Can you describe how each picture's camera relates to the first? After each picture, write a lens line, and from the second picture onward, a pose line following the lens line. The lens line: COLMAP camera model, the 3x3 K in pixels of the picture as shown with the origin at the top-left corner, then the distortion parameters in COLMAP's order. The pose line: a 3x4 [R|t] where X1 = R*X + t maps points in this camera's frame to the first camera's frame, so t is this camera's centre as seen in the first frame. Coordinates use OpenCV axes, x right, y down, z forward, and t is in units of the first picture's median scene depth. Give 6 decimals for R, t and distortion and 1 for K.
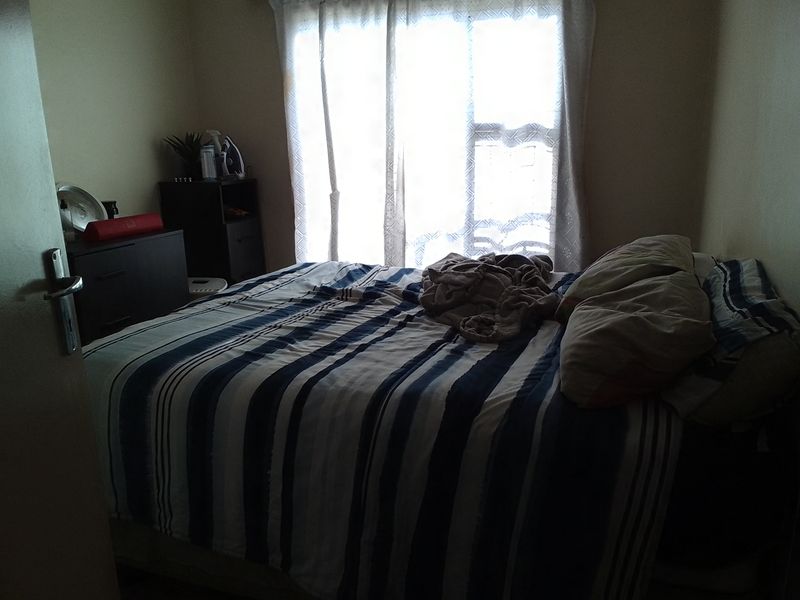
lens RADIAL K [[616.8, 0, 400.0], [0, 616.8, 300.0], [0, 0, 1]] dist [0.156898, -0.324842]
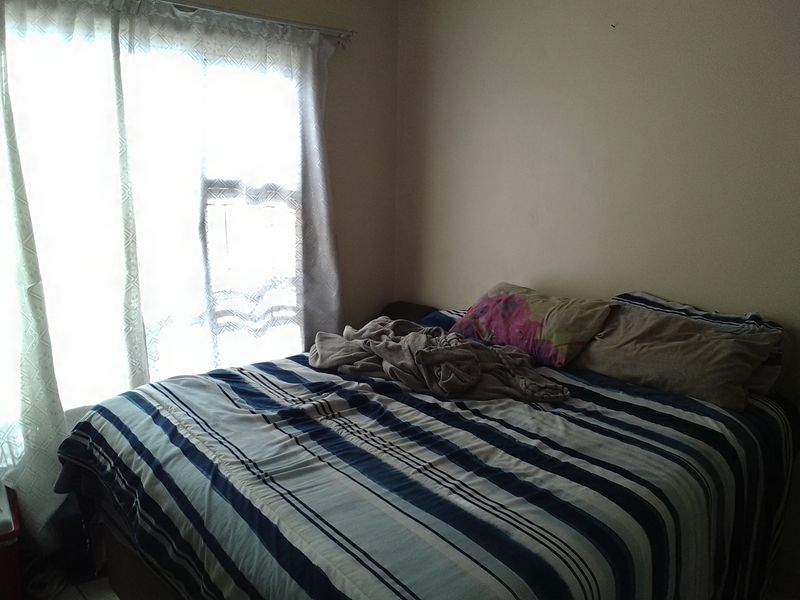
lens RADIAL K [[616.8, 0, 400.0], [0, 616.8, 300.0], [0, 0, 1]] dist [0.156898, -0.324842]
pose [[0.443298, -0.148585, 0.883974, -0.565102], [0.190827, 0.979203, 0.068896, -0.141888], [-0.875827, 0.138144, 0.462433, 0.432949]]
